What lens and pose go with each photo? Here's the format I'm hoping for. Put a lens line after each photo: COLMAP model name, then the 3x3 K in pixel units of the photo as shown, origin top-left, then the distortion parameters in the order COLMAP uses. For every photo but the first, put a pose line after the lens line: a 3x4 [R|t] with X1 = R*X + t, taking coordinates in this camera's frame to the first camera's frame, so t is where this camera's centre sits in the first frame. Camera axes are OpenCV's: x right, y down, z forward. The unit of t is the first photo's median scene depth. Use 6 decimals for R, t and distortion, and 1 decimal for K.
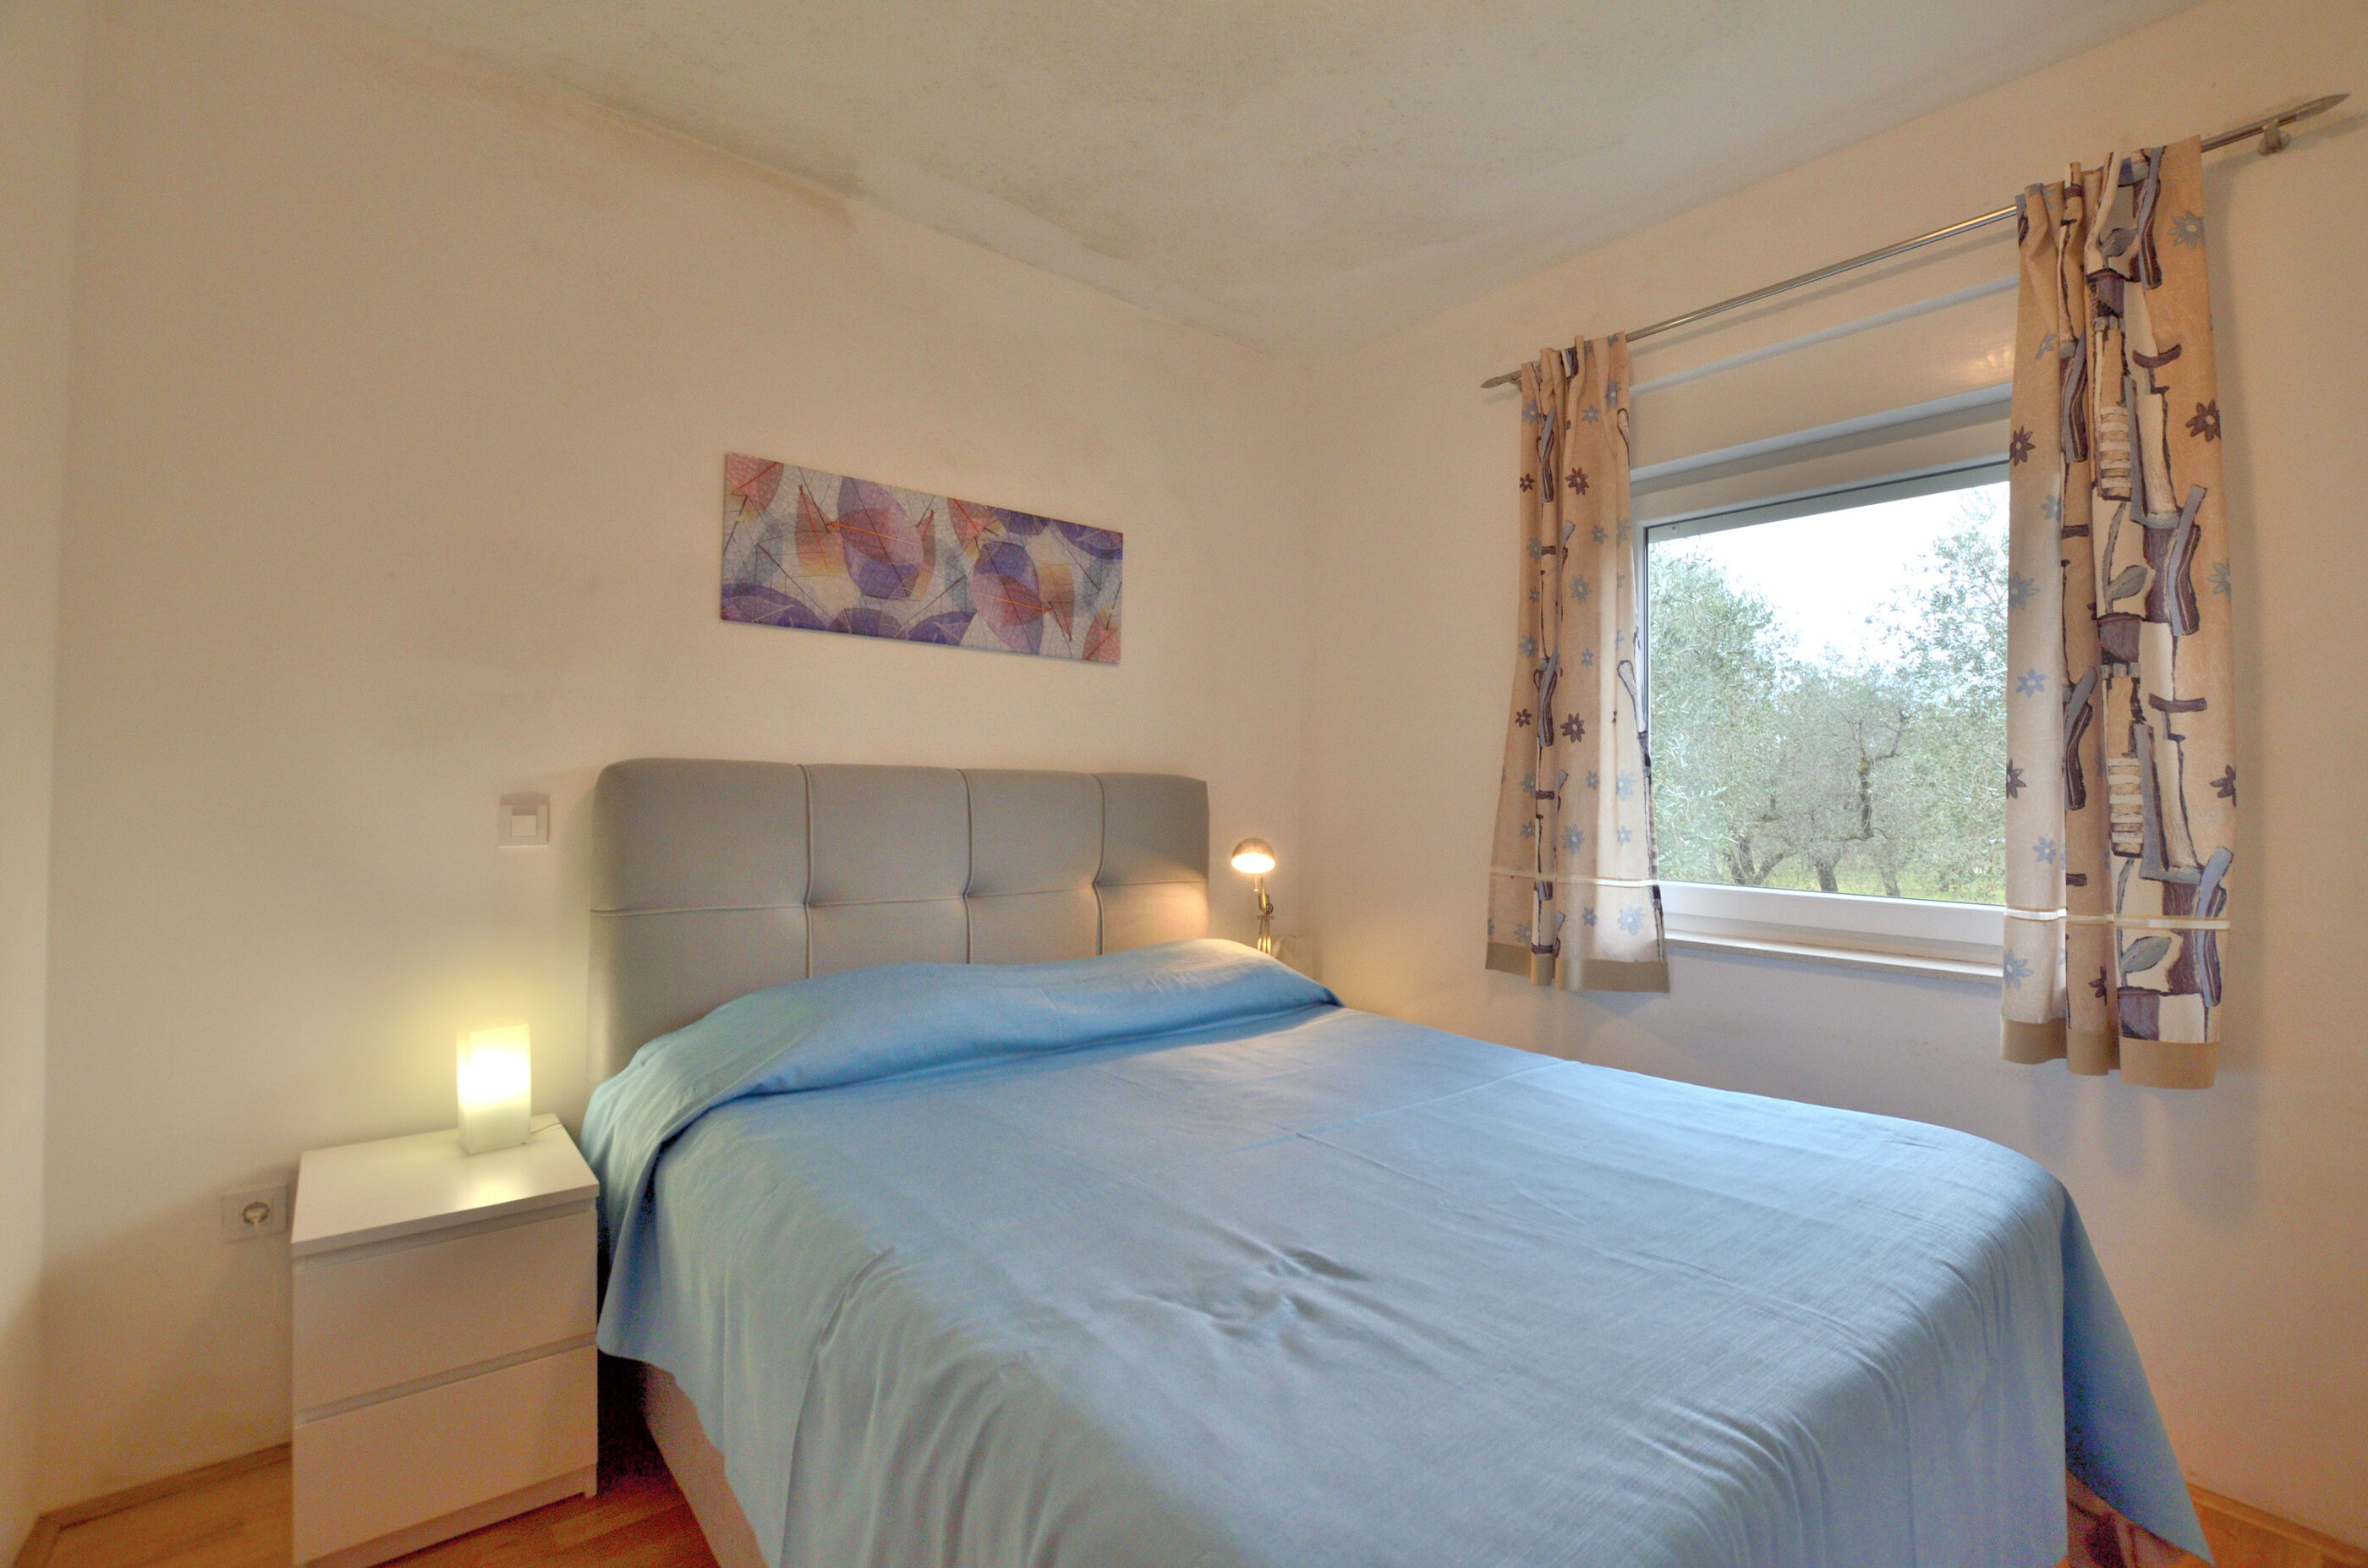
lens RADIAL K [[1041.1, 0, 1204.4], [0, 1041.1, 773.5], [0, 0, 1]] dist [-0.034644, 0.004975]
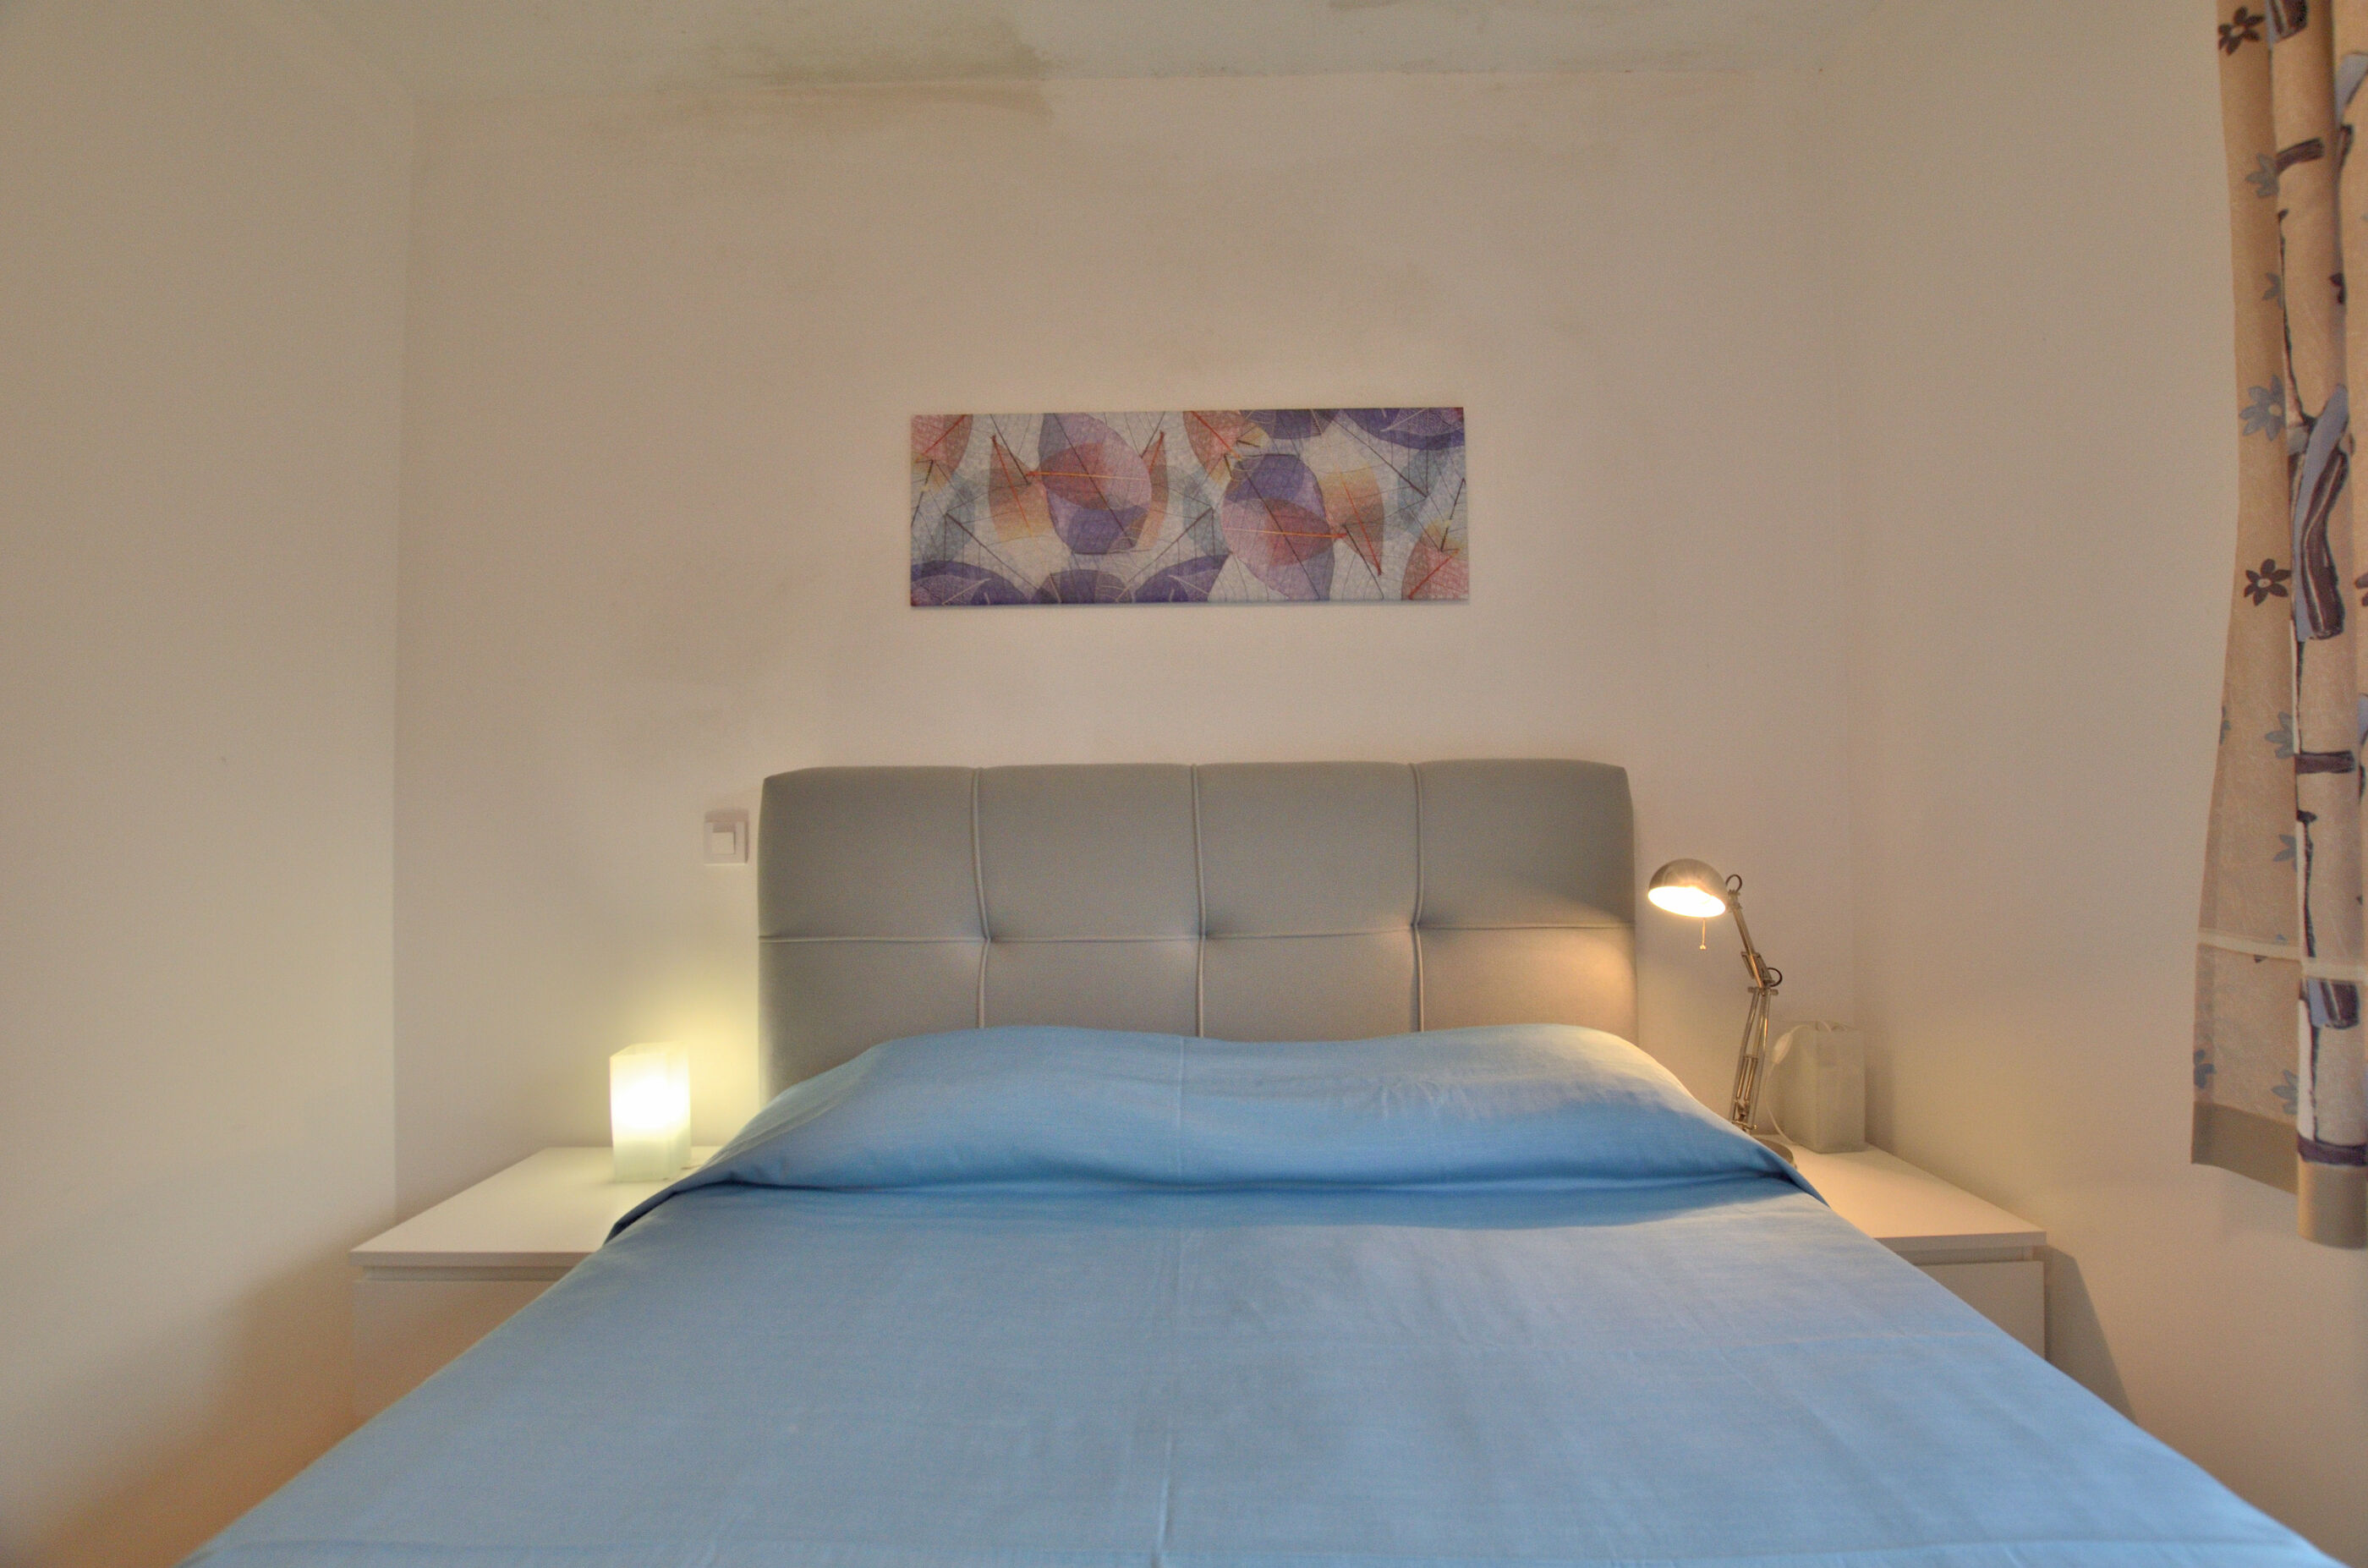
lens RADIAL K [[1045.8, 0, 1209.4], [0, 1045.8, 768.6], [0, 0, 1]] dist [-0.037119, 0.010362]
pose [[0.765668, -0.043971, -0.641731, 0.252702], [0.037315, 0.999017, -0.023931, 0.016657], [0.642153, -0.005623, 0.766556, 0.429276]]
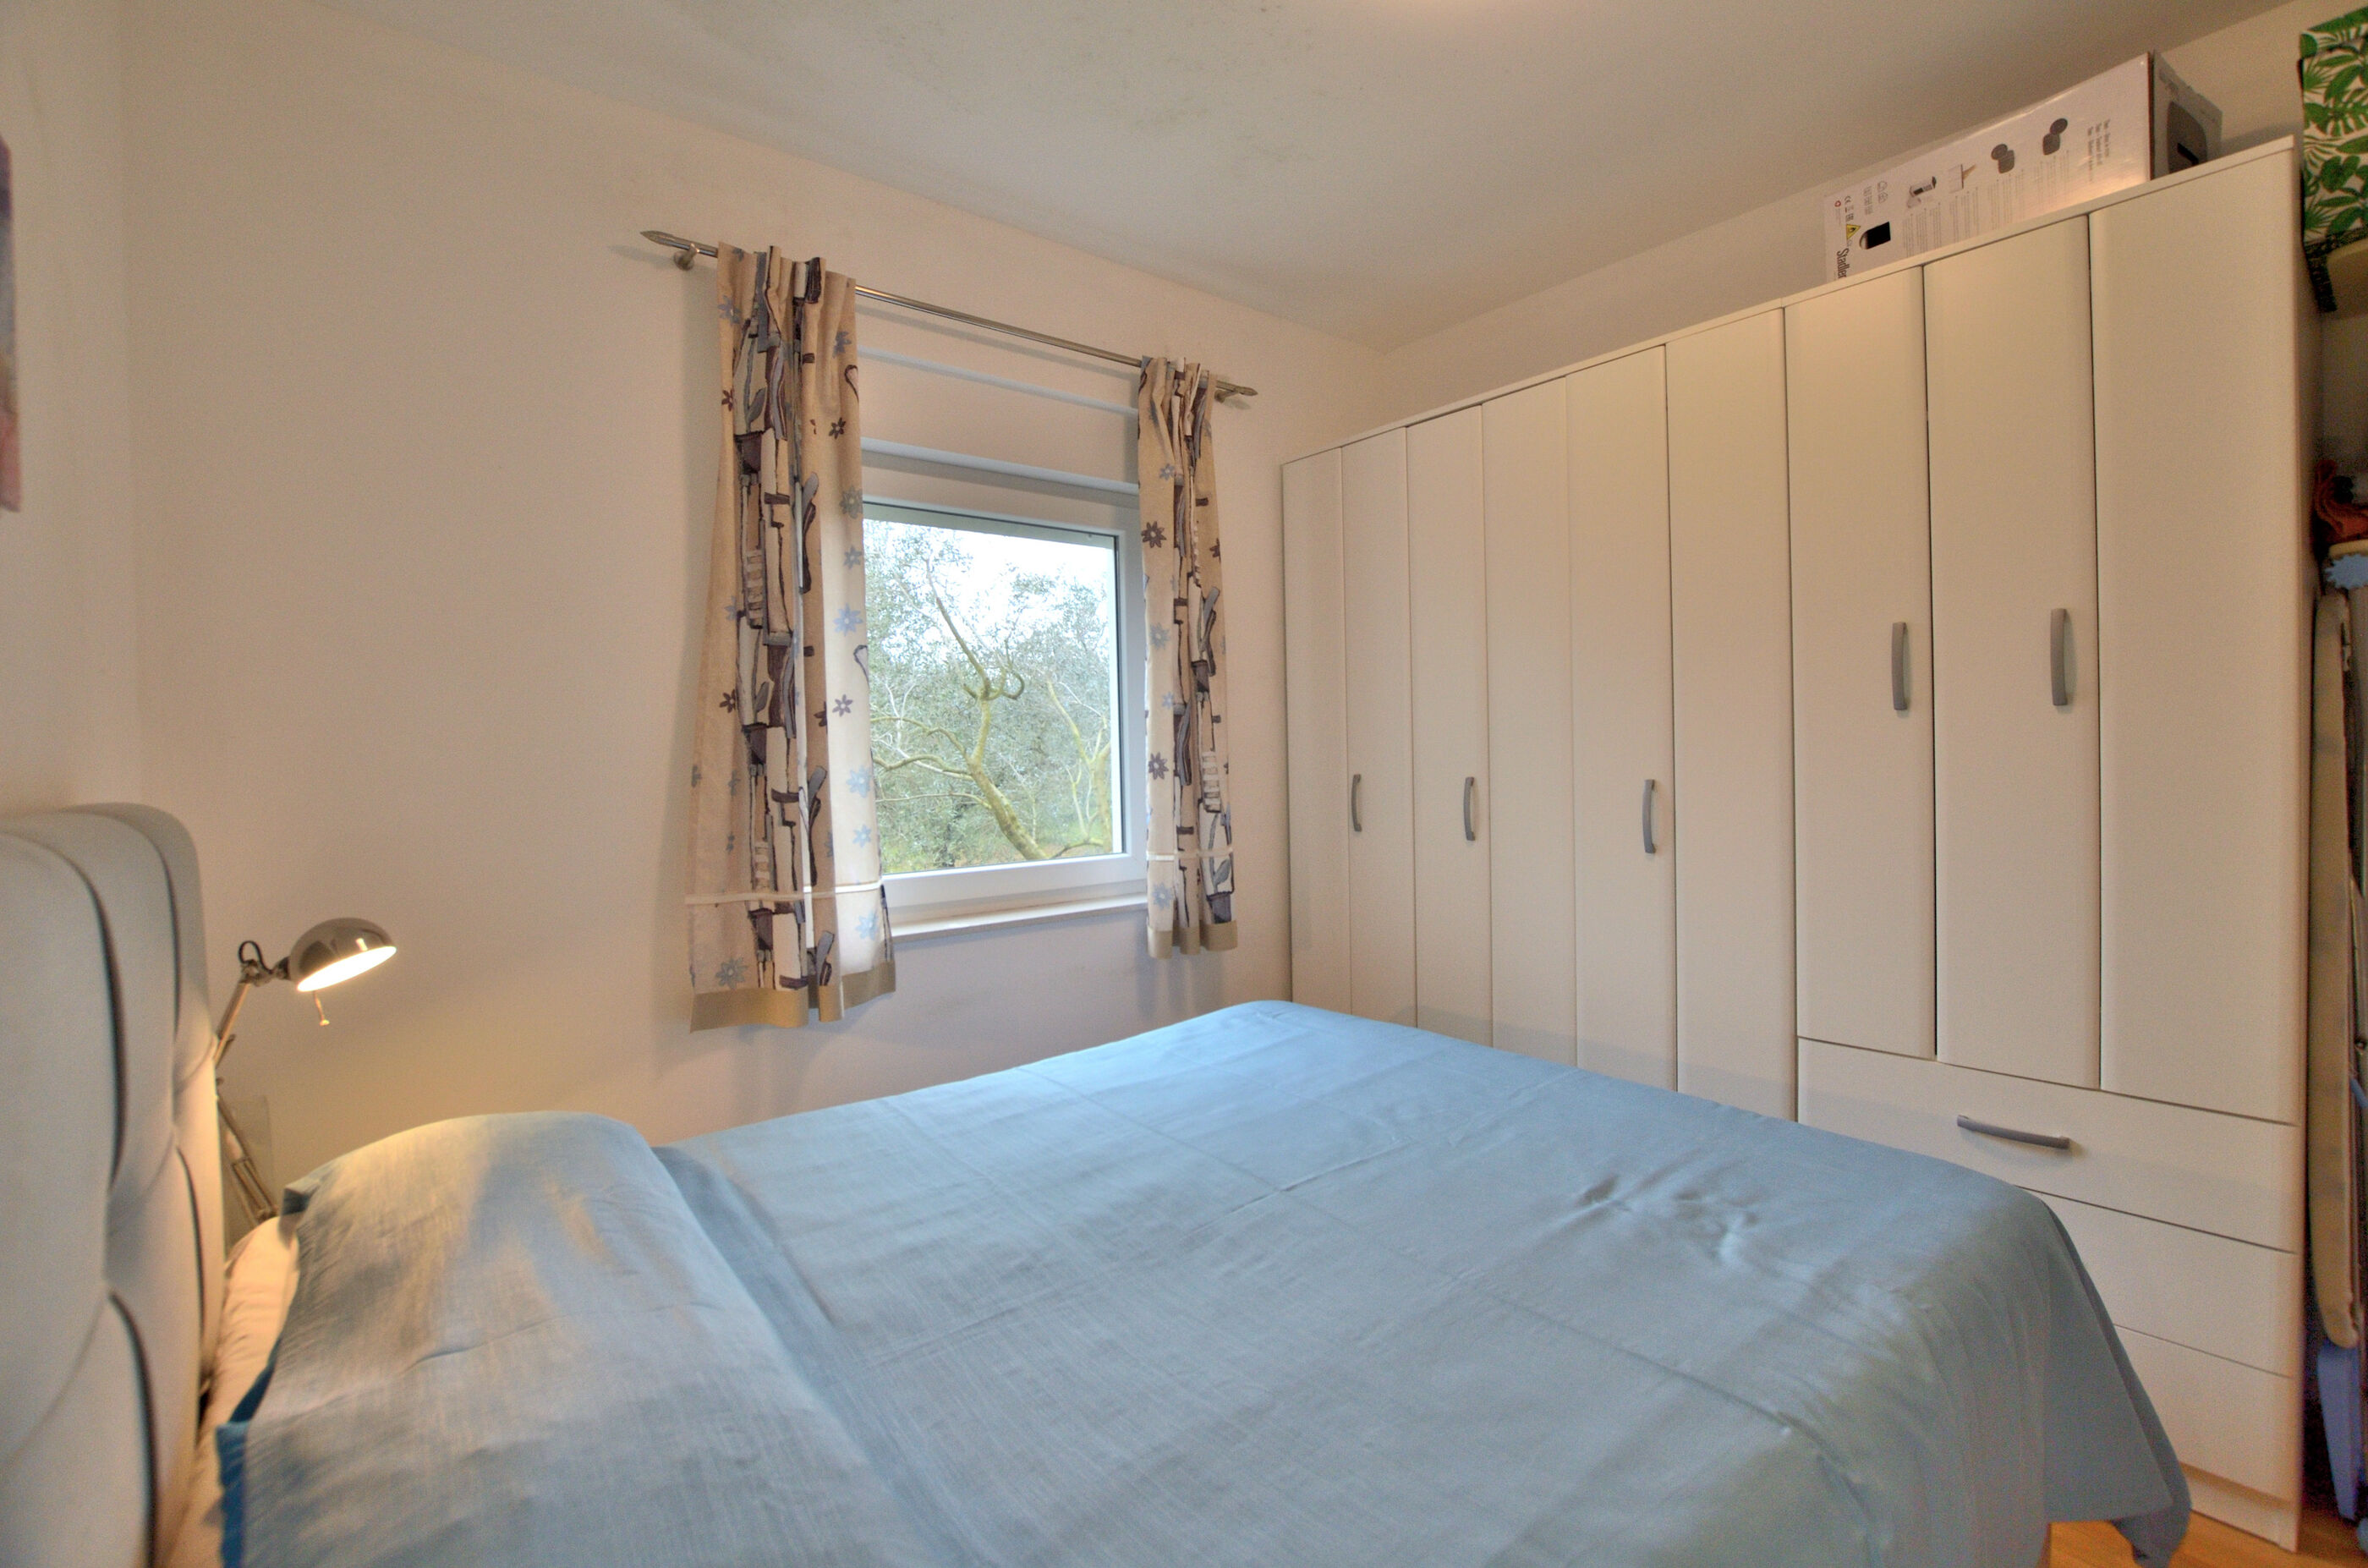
lens RADIAL K [[1041.1, 0, 1204.4], [0, 1041.1, 773.5], [0, 0, 1]] dist [-0.034644, 0.004975]
pose [[0.010185, -0.037850, 0.999232, -0.495844], [0.002309, 0.999282, 0.037829, -0.028673], [-0.999945, 0.001922, 0.010266, 0.665083]]
